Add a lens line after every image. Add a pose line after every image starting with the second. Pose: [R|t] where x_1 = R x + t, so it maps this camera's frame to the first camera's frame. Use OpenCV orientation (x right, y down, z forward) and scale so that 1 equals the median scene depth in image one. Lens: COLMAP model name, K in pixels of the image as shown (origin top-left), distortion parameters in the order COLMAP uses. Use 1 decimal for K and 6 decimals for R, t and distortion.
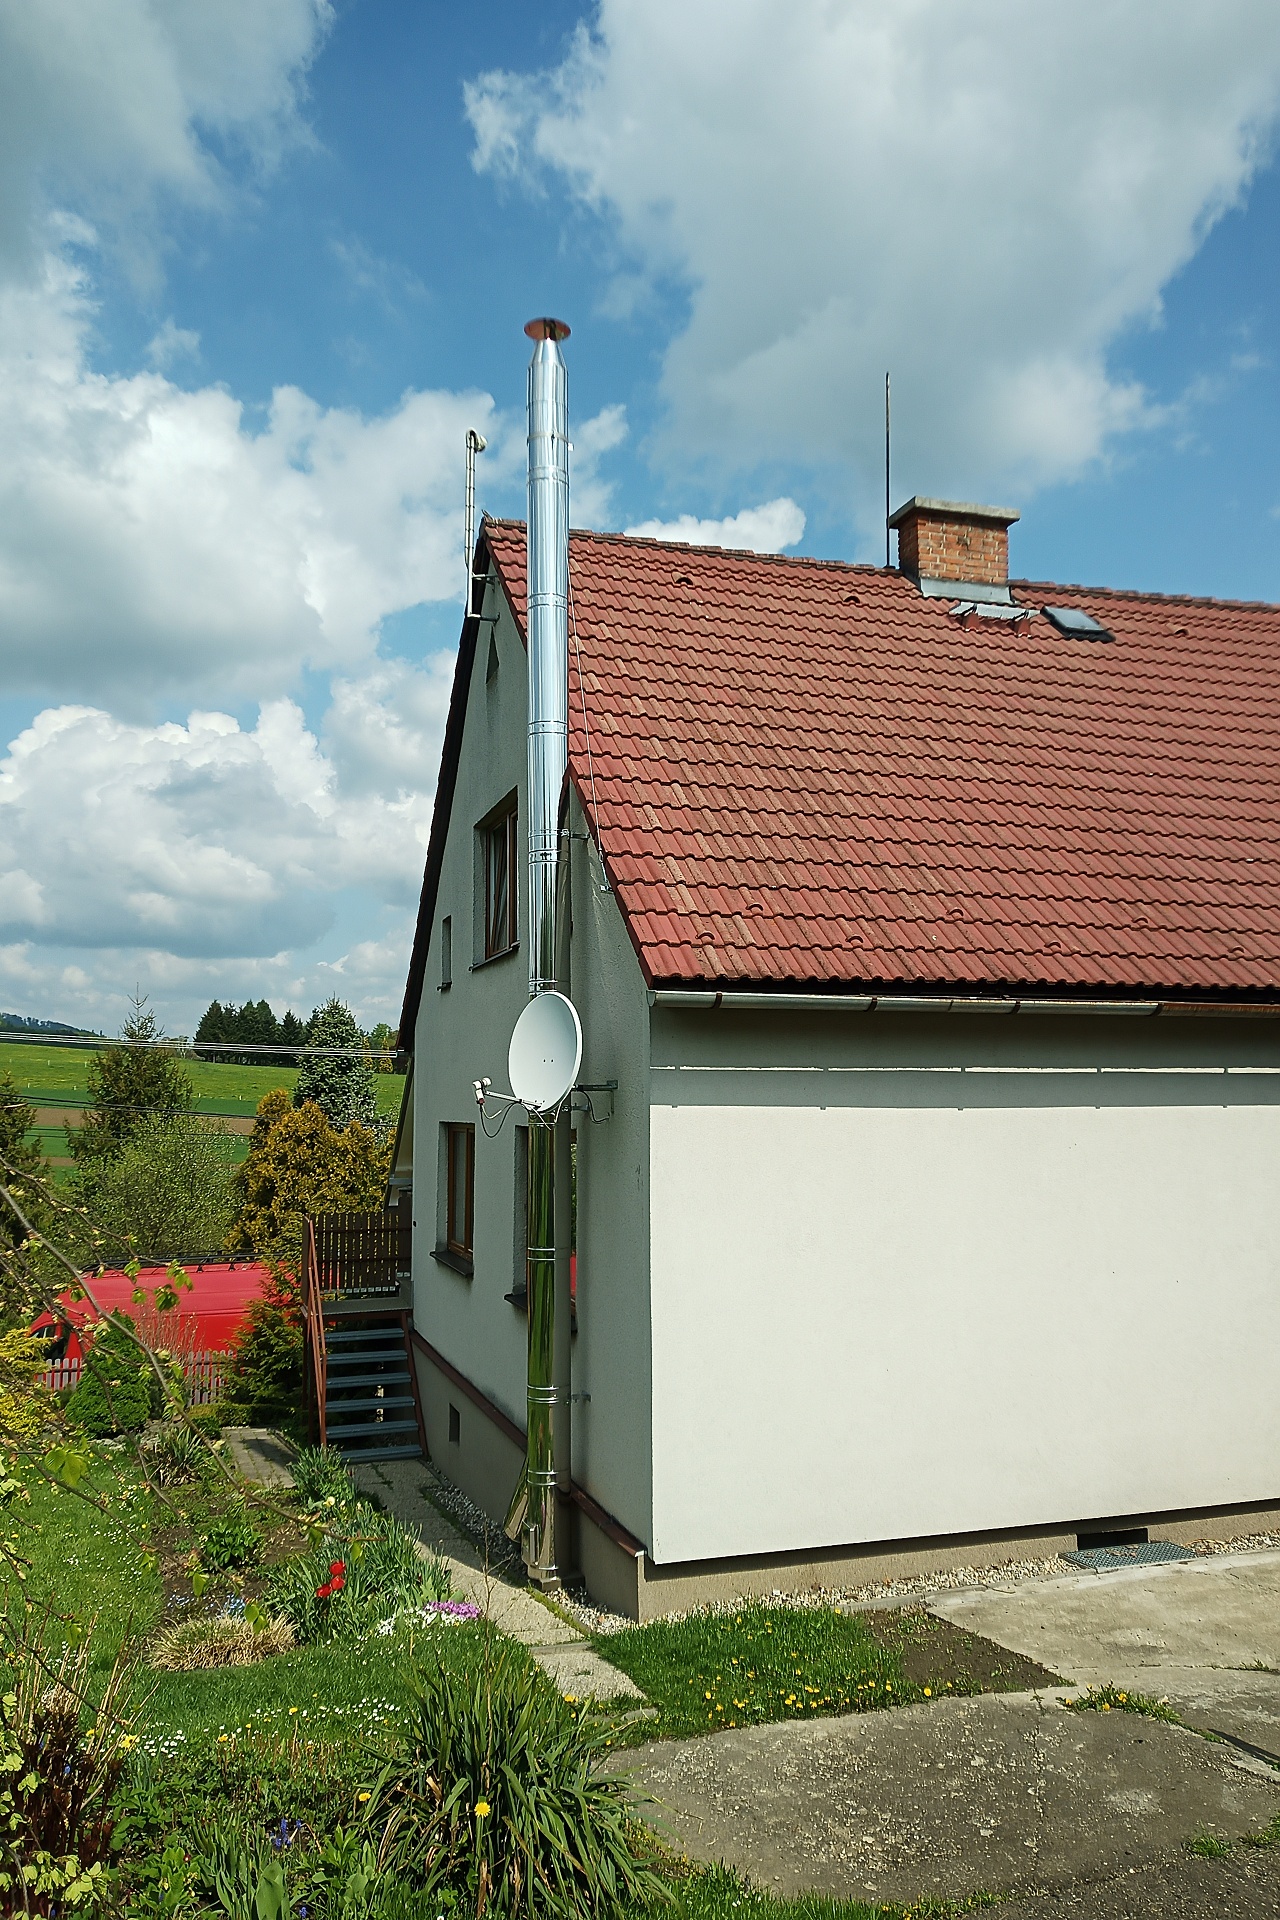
lens RADIAL K [[1825.9, 0, 641.9], [0, 1825.9, 961.3], [0, 0, 1]] dist [-0.001699, -0.019709]
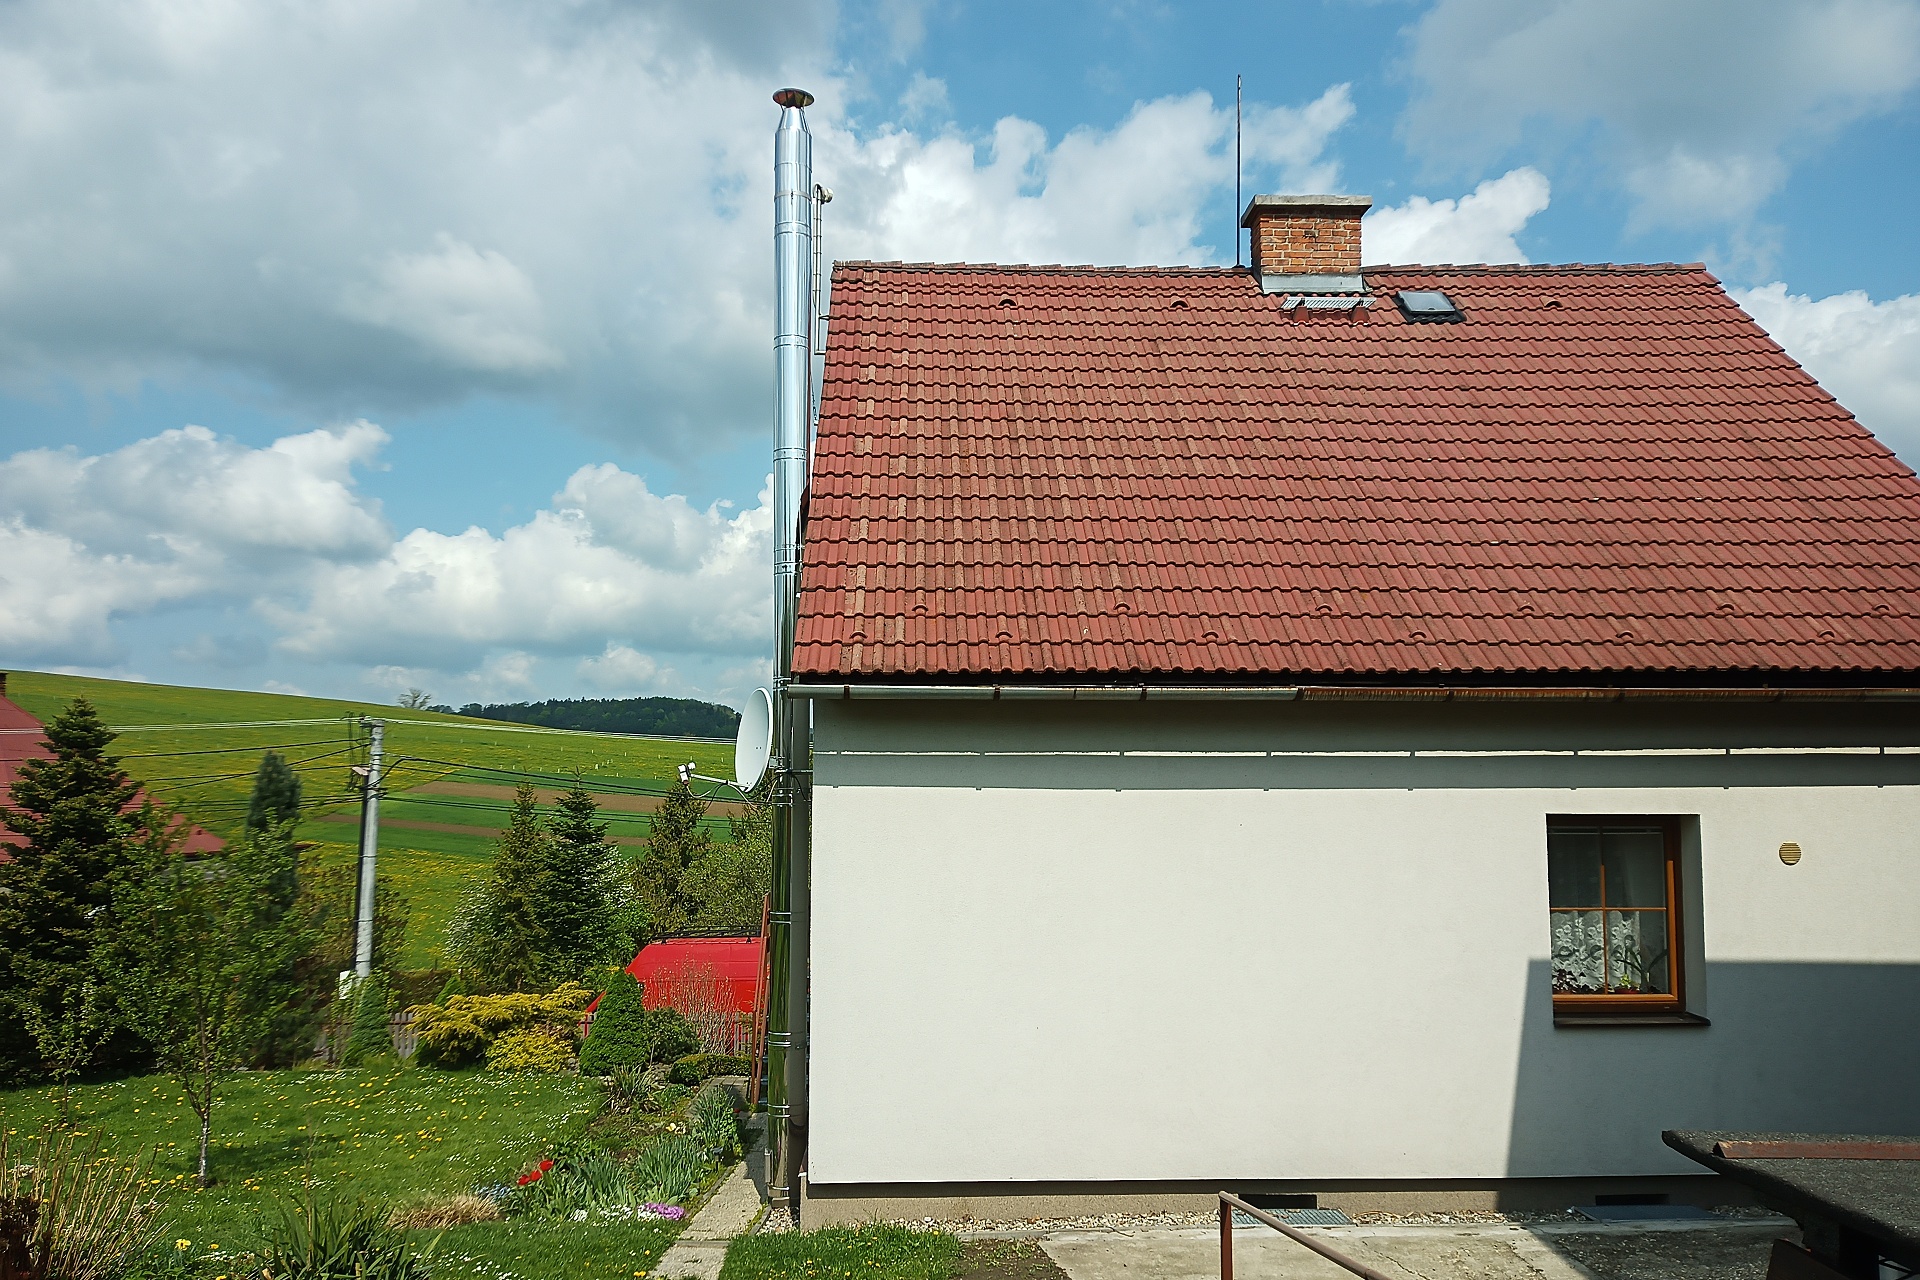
lens RADIAL K [[1825.9, 0, 957.3], [0, 1825.9, 741.4], [0, 0, 1]] dist [-0.001699, -0.019709]
pose [[0.939450, -0.008383, -0.342585, 0.357970], [0.022770, 0.999019, 0.037994, 0.007455], [0.341930, -0.043494, 0.938718, -0.025954]]
